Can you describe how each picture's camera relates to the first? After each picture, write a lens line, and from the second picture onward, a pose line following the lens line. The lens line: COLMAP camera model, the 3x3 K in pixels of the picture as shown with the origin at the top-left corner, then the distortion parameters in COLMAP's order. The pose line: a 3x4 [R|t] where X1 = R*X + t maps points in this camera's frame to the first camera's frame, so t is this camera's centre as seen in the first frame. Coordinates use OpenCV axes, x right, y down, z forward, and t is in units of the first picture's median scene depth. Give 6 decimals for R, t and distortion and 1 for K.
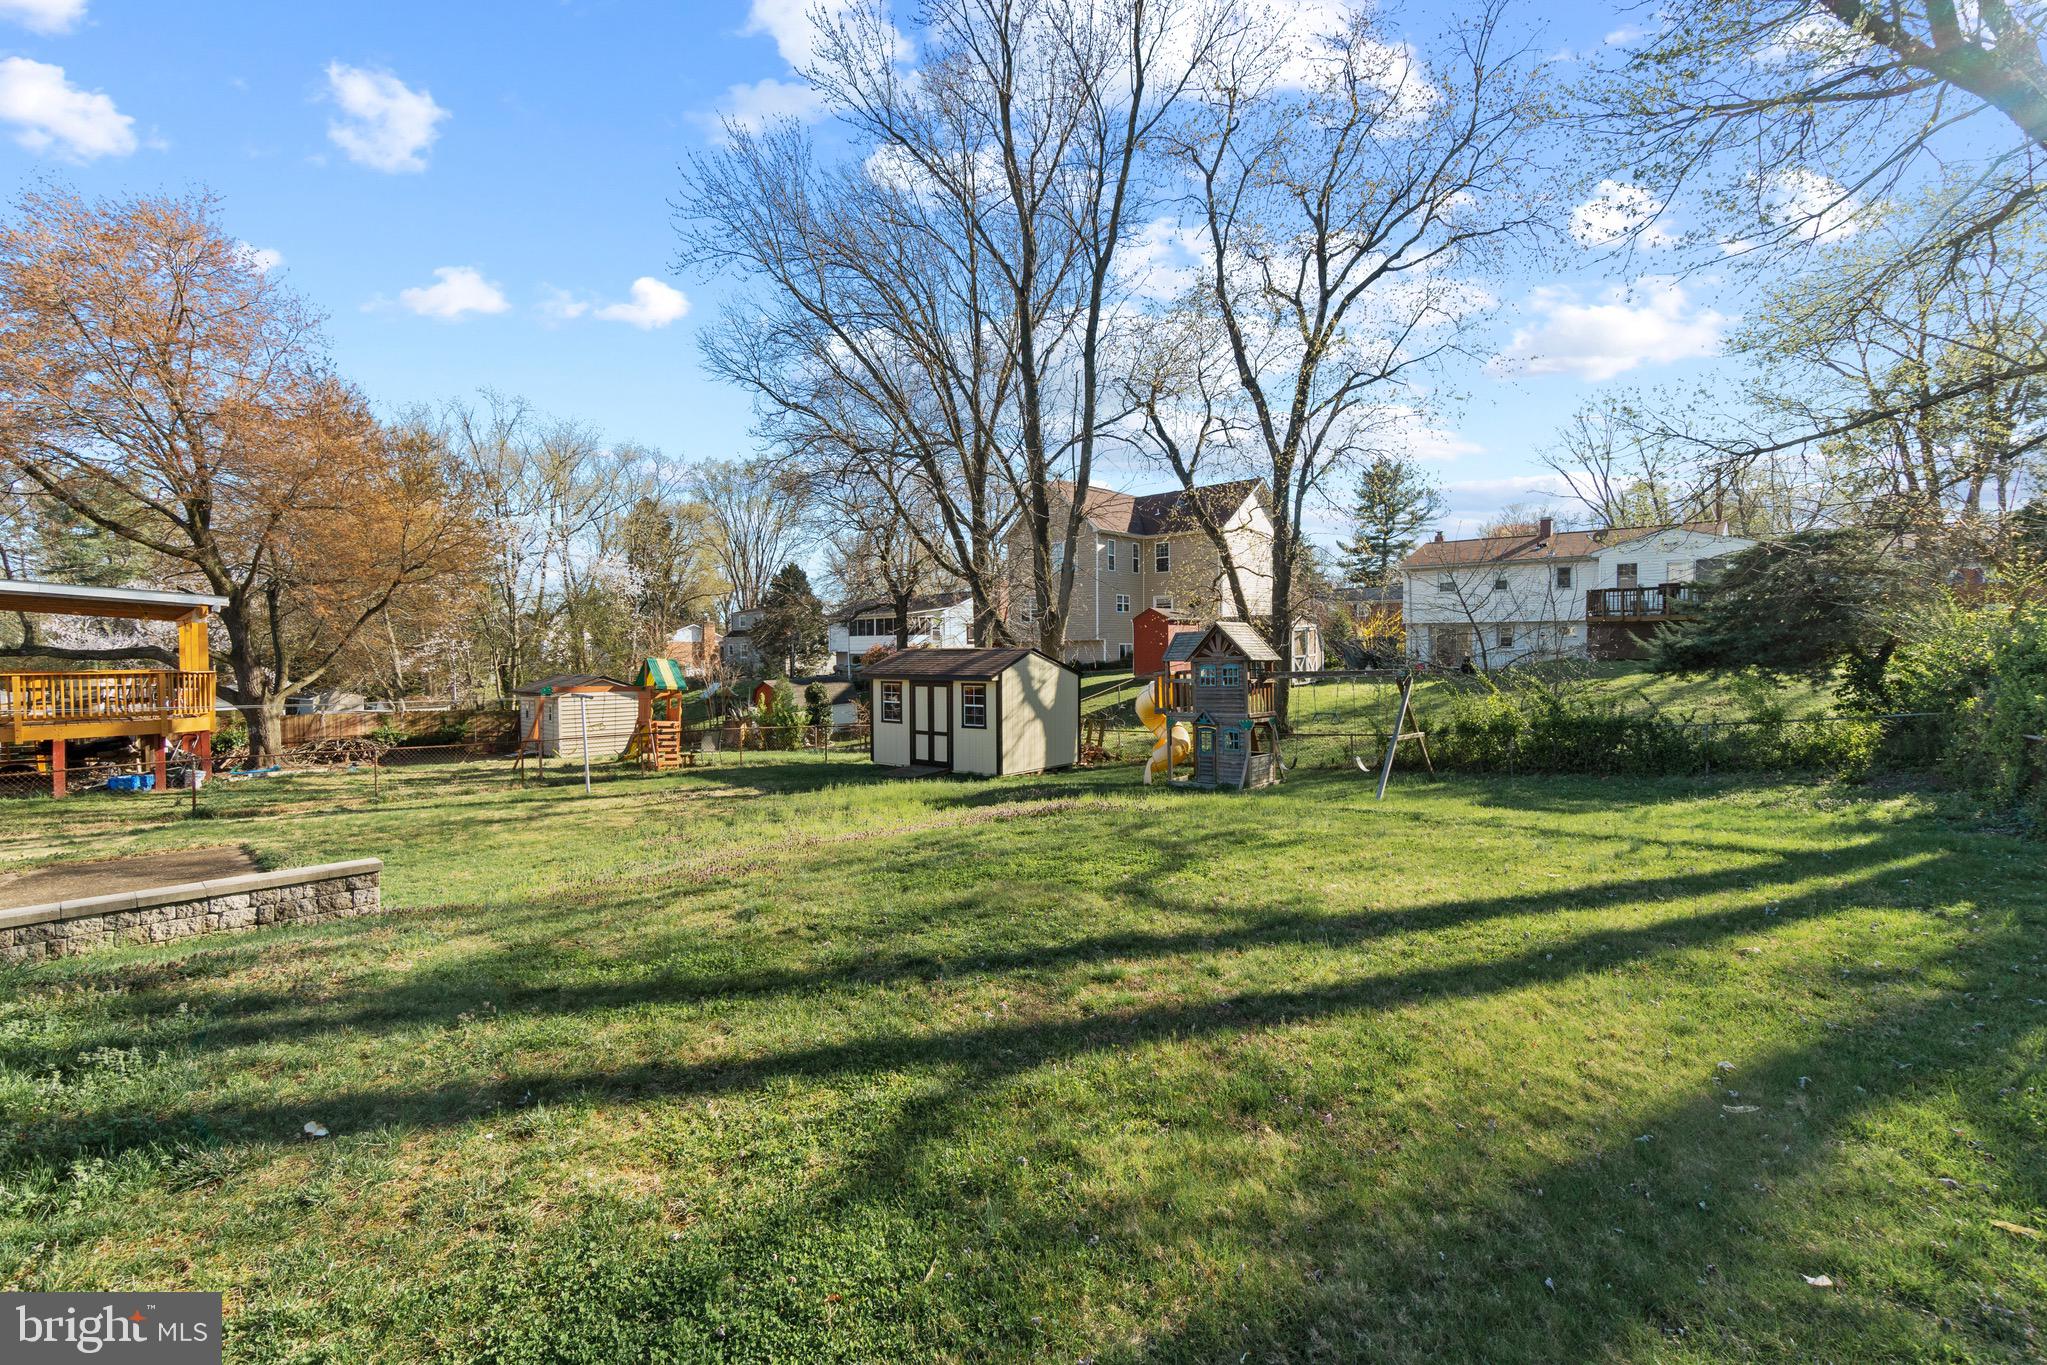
lens RADIAL K [[880.2, 0, 1005.4], [0, 880.2, 682.2], [0, 0, 1]] dist [-0.004464, -0.000199]
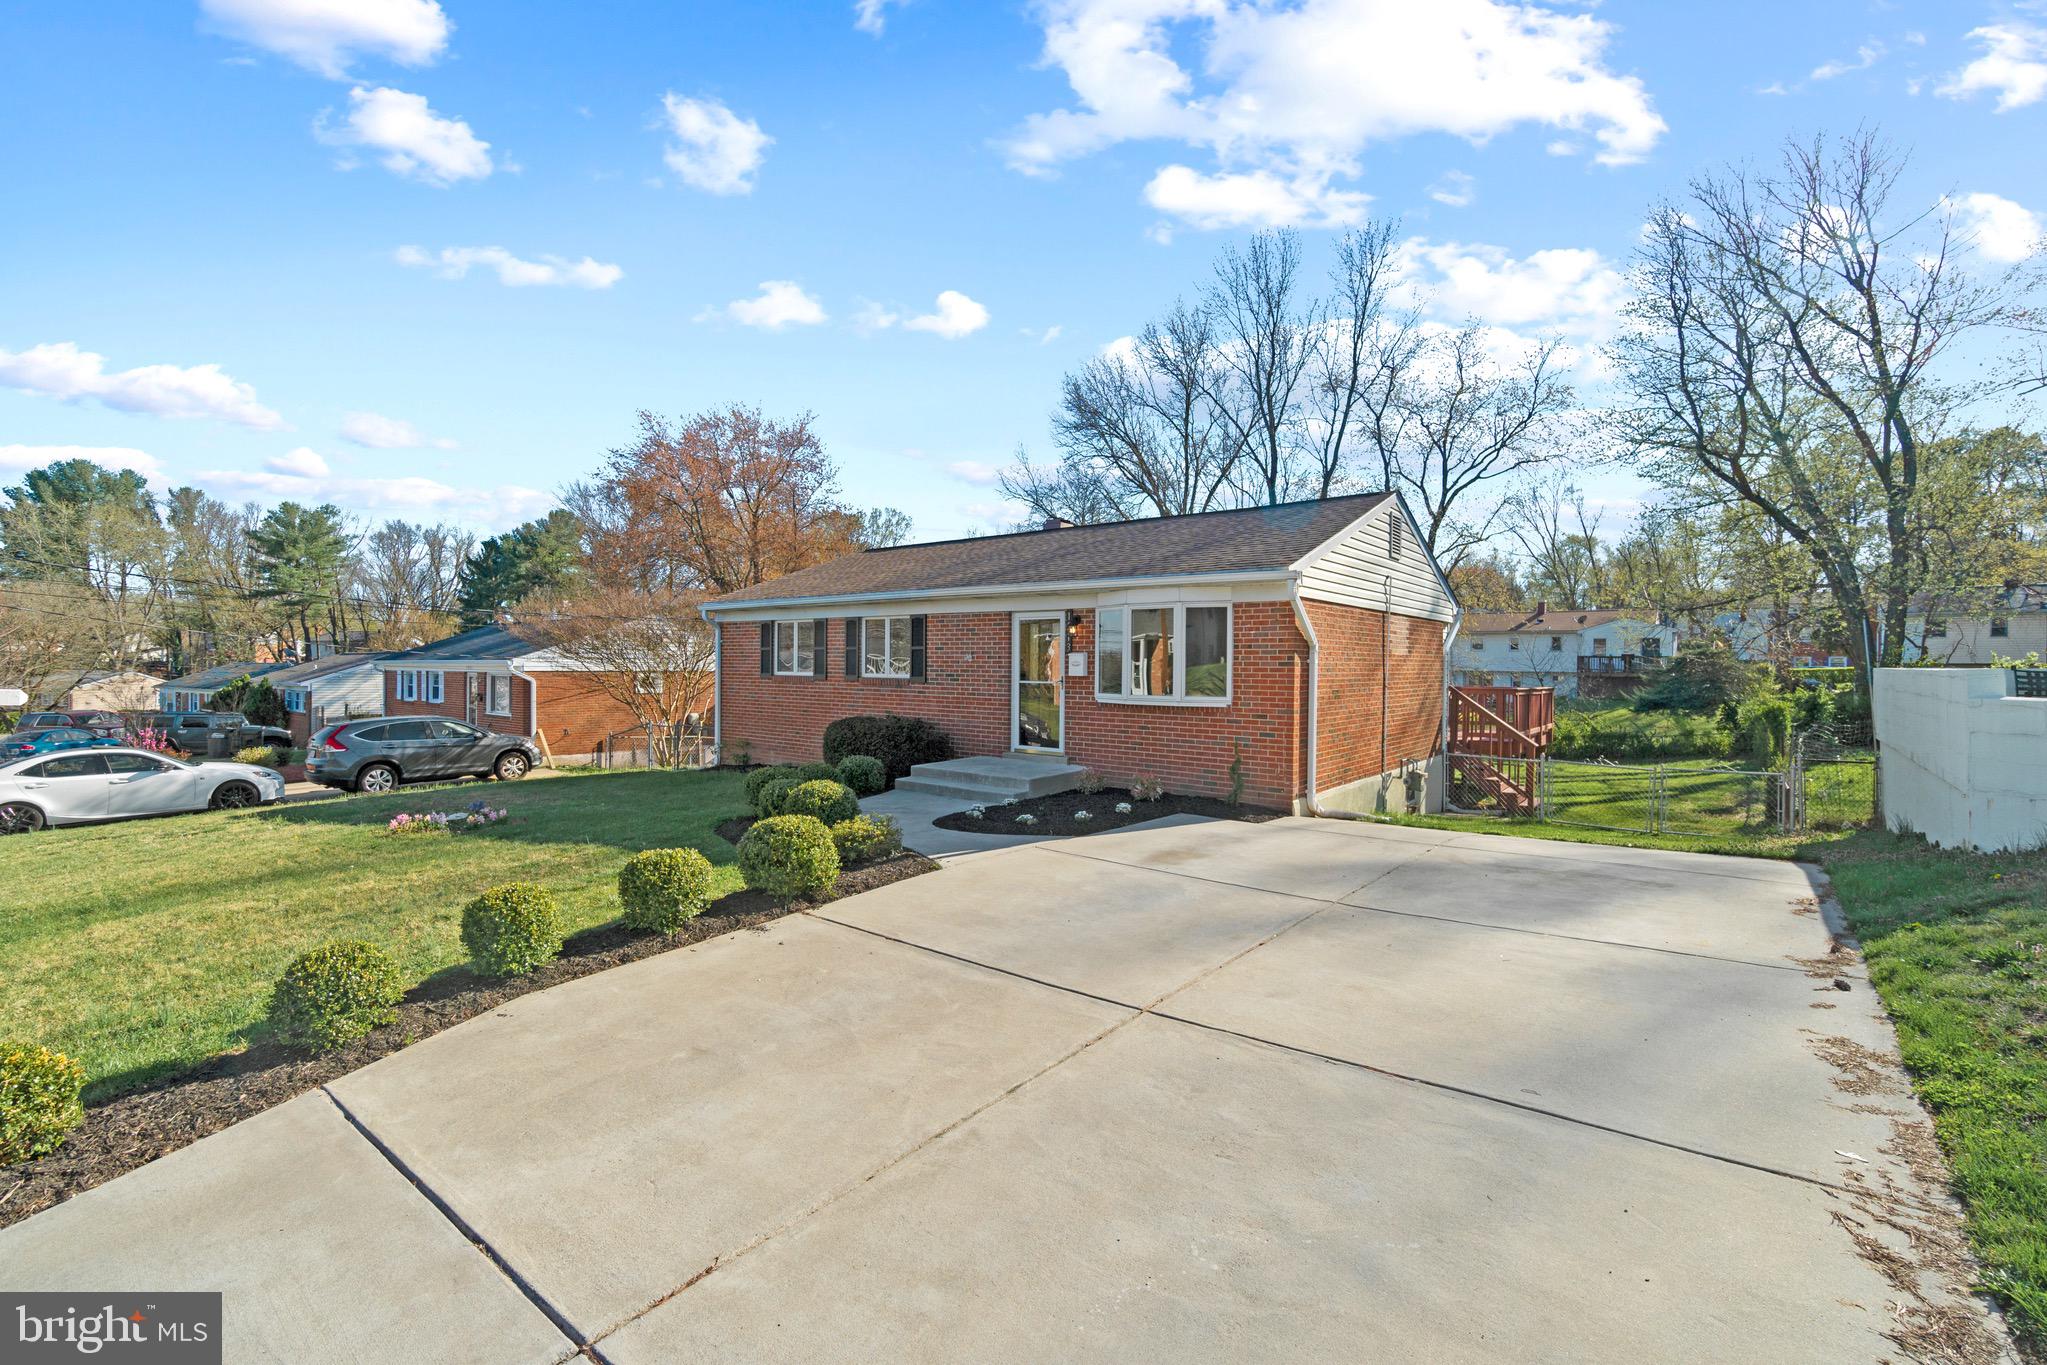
lens RADIAL K [[880.2, 0, 1005.4], [0, 880.2, 682.2], [0, 0, 1]] dist [-0.004464, -0.000199]
pose [[0.998002, 0.015818, 0.061164, -0.607983], [-0.014636, 0.999698, -0.019733, -0.012586], [-0.061457, 0.018799, 0.997933, -0.682318]]
